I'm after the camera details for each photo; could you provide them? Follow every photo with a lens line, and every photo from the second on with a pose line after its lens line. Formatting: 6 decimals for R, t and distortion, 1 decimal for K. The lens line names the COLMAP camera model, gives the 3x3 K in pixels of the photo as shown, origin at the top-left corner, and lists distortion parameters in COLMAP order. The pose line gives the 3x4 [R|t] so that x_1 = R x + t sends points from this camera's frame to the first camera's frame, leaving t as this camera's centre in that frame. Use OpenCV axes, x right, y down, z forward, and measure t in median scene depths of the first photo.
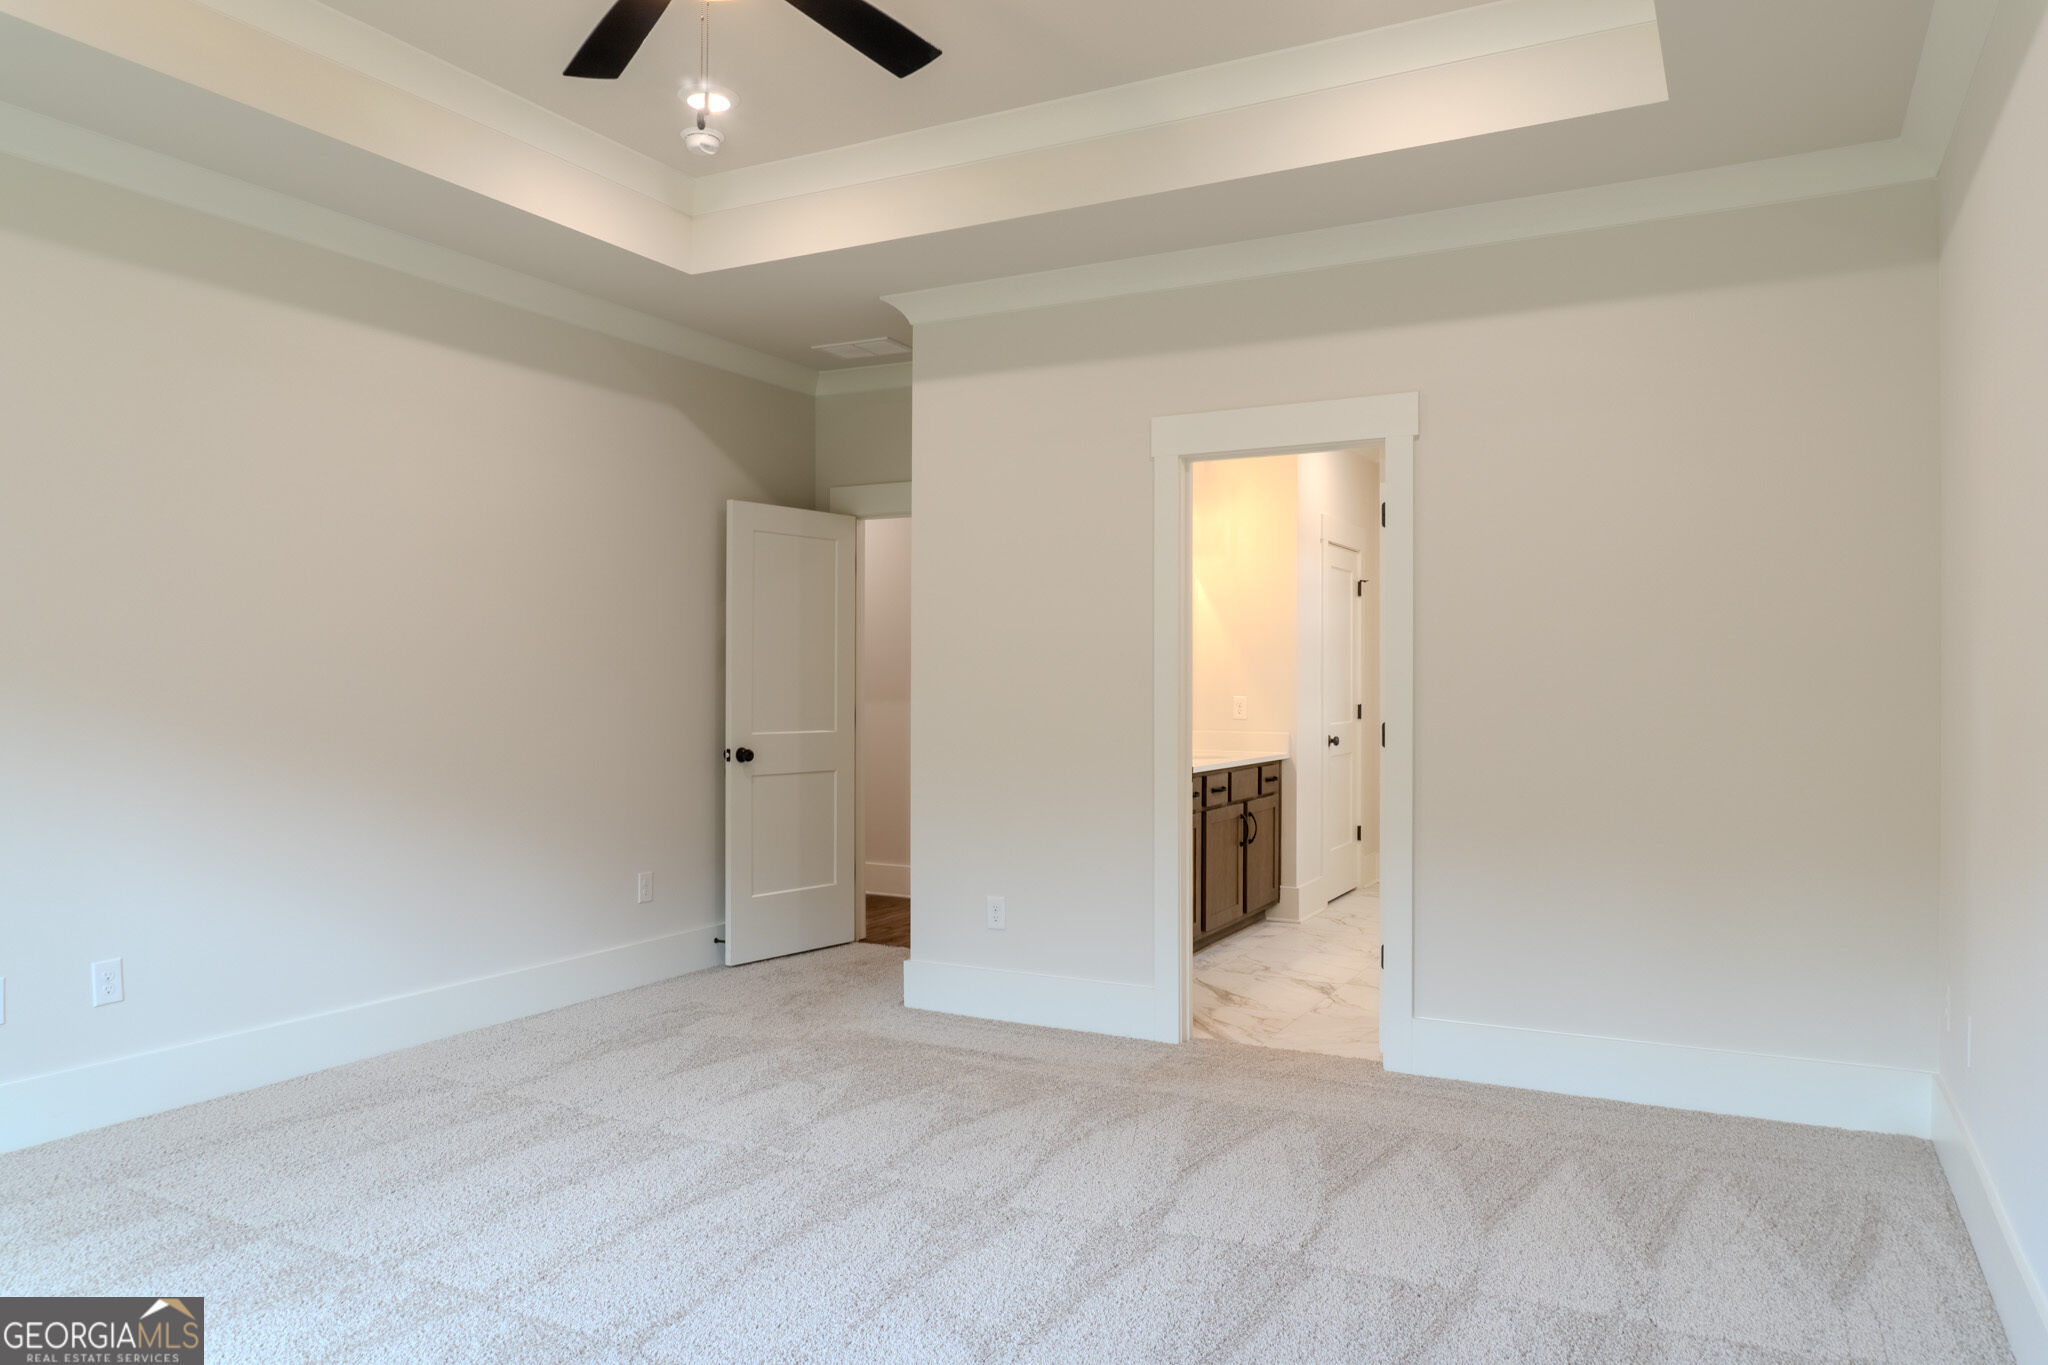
lens RADIAL K [[1380.4, 0, 1023.9], [0, 1380.4, 682.7], [0, 0, 1]] dist [-0.013407, 0.000033]
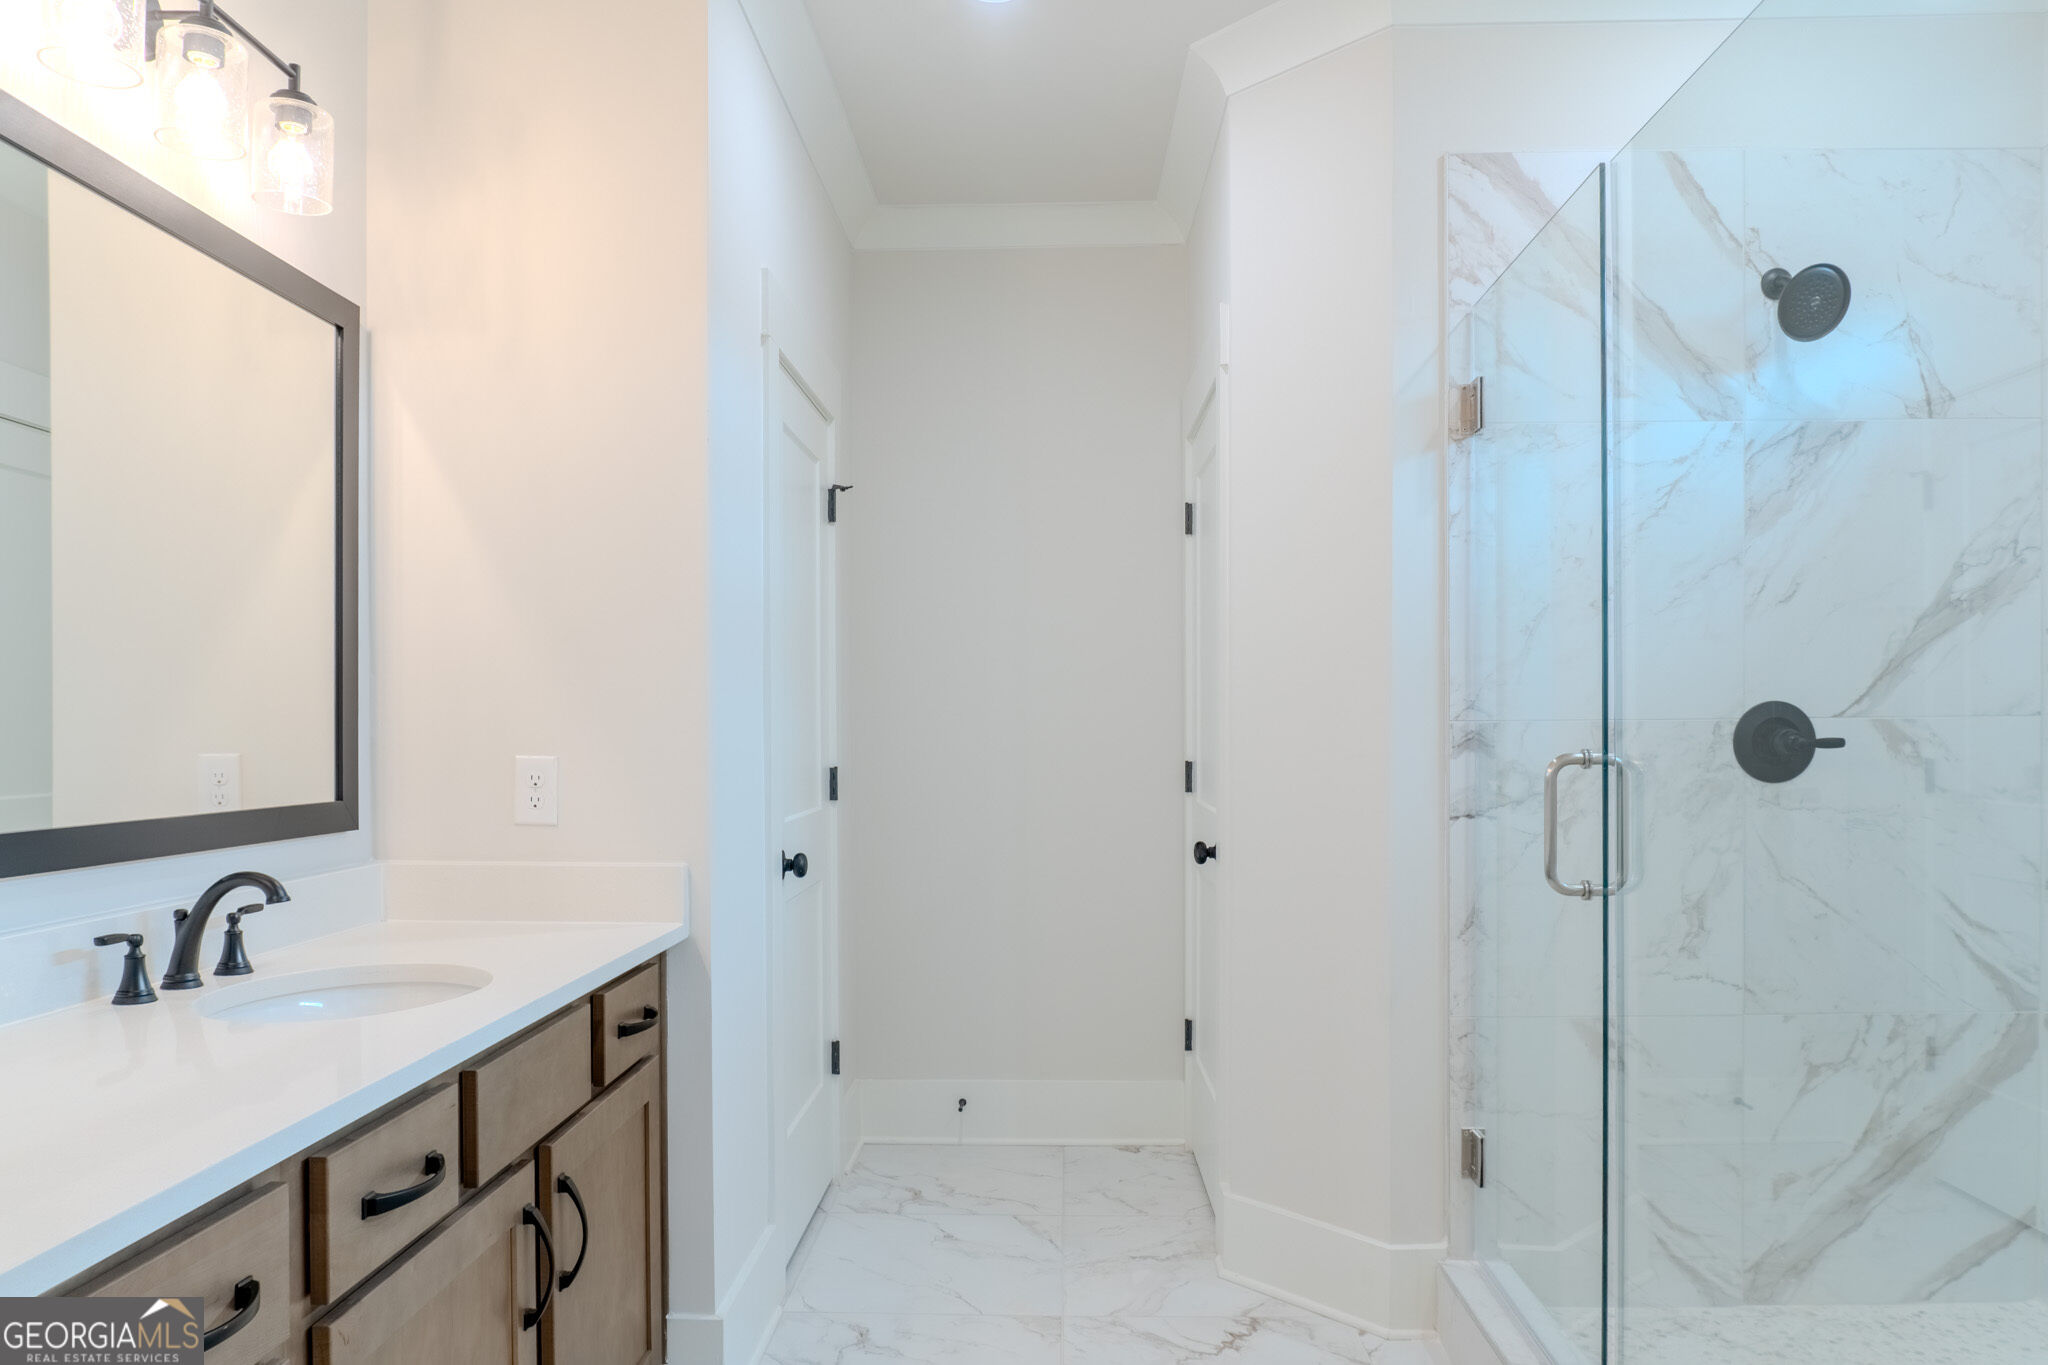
lens RADIAL K [[1380.4, 0, 1024.7], [0, 1380.4, 700.9], [0, 0, 1]] dist [-0.013407, 0.000033]
pose [[0.896072, -0.008235, 0.443833, 0.119586], [0.018099, 0.999674, -0.017993, 0.004100], [-0.443540, 0.024156, 0.895929, 0.675784]]
